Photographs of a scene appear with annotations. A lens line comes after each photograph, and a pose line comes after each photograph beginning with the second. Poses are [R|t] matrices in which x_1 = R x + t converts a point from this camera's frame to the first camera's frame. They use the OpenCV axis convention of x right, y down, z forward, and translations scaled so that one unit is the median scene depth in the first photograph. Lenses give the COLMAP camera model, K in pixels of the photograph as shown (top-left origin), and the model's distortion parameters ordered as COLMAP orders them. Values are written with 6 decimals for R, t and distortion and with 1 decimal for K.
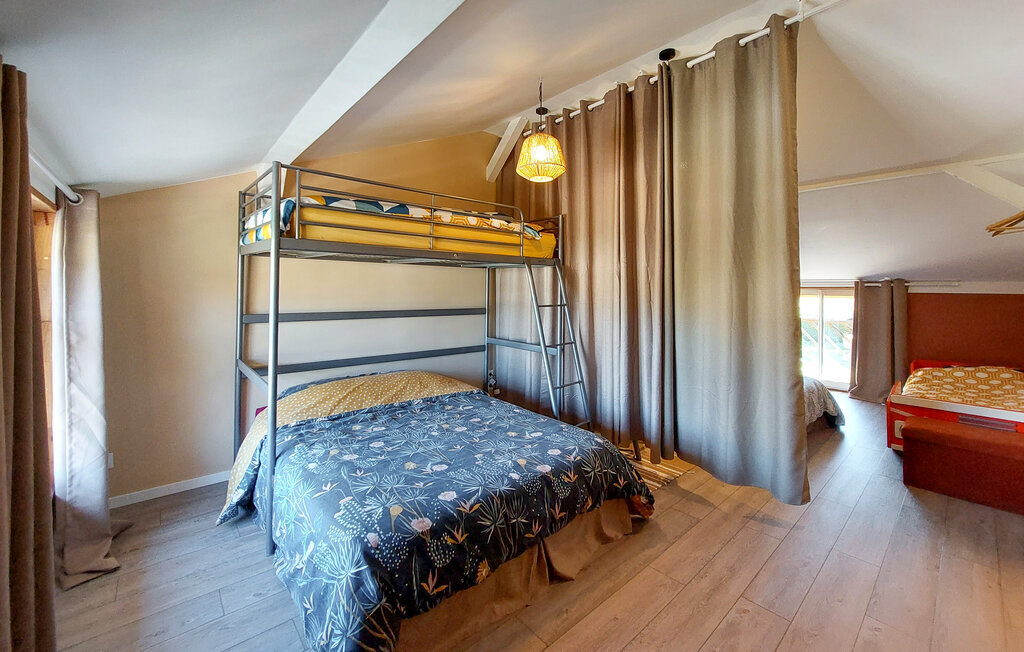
lens RADIAL K [[404.9, 0, 511.4], [0, 404.9, 270.5], [0, 0, 1]] dist [-0.008458, 0.000000]
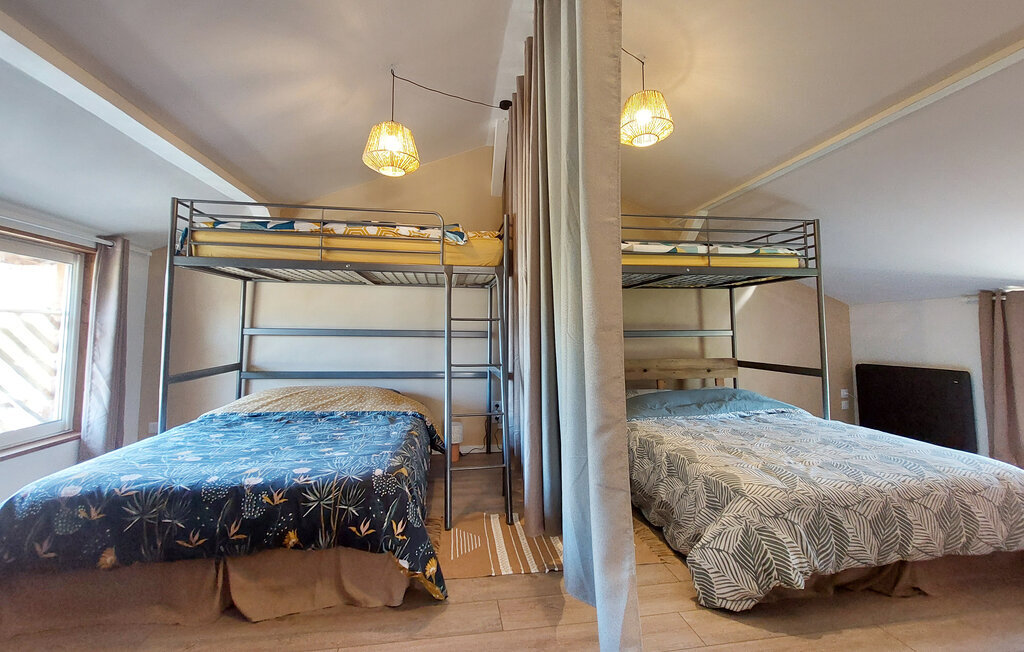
lens RADIAL K [[409.2, 0, 510.5], [0, 409.2, 291.8], [0, 0, 1]] dist [-0.008196, -0.000011]
pose [[0.844234, -0.056076, -0.533033, 0.829363], [0.021748, 0.997277, -0.070470, 0.120279], [0.535533, 0.047900, 0.843155, 0.417832]]
